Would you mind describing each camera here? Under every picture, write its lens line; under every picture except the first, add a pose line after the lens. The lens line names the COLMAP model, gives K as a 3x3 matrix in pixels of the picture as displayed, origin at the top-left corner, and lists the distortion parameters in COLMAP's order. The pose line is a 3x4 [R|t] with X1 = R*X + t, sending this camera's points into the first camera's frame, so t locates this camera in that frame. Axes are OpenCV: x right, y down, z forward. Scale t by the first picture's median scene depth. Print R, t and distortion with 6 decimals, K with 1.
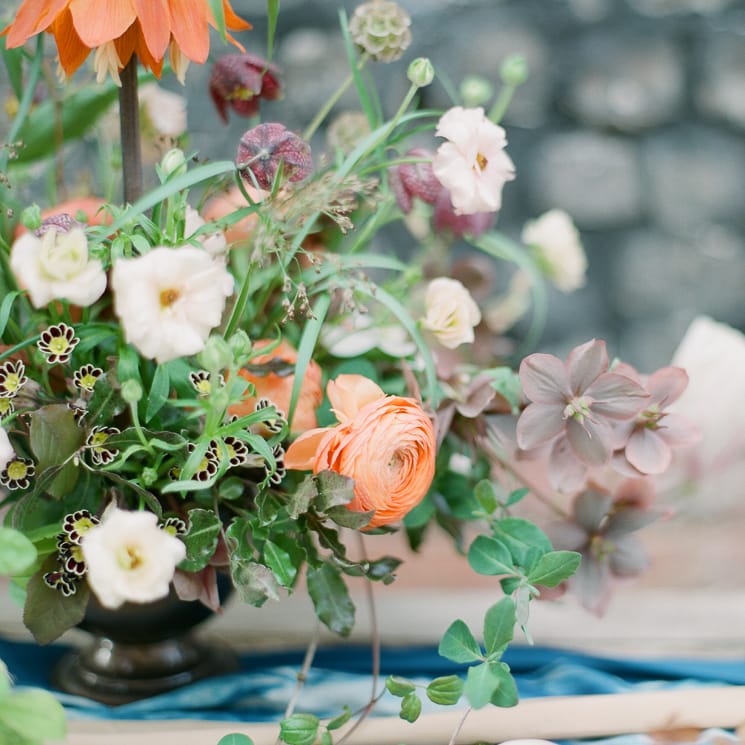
lens RADIAL K [[2257.0, 0, 372.5], [0, 2257.0, 372.5], [0, 0, 1]] dist [-0.048152, -3.208728]
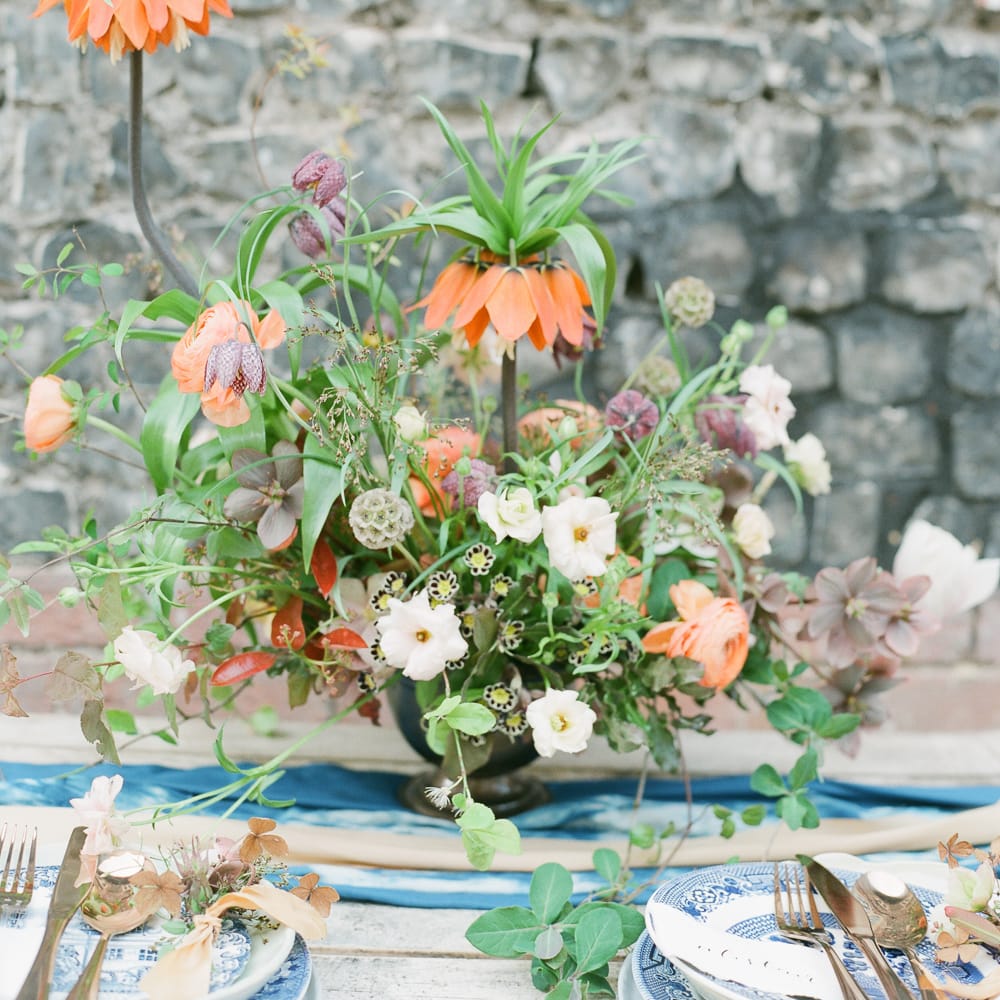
lens RADIAL K [[3029.5, 0, 500.0], [0, 3029.5, 500.0], [0, 0, 1]] dist [-0.048152, -3.208728]
pose [[0.996359, 0.009529, 0.084718, -0.273024], [-0.012996, 0.999096, 0.040473, -0.118210], [-0.084256, -0.041426, 0.995583, -0.779839]]
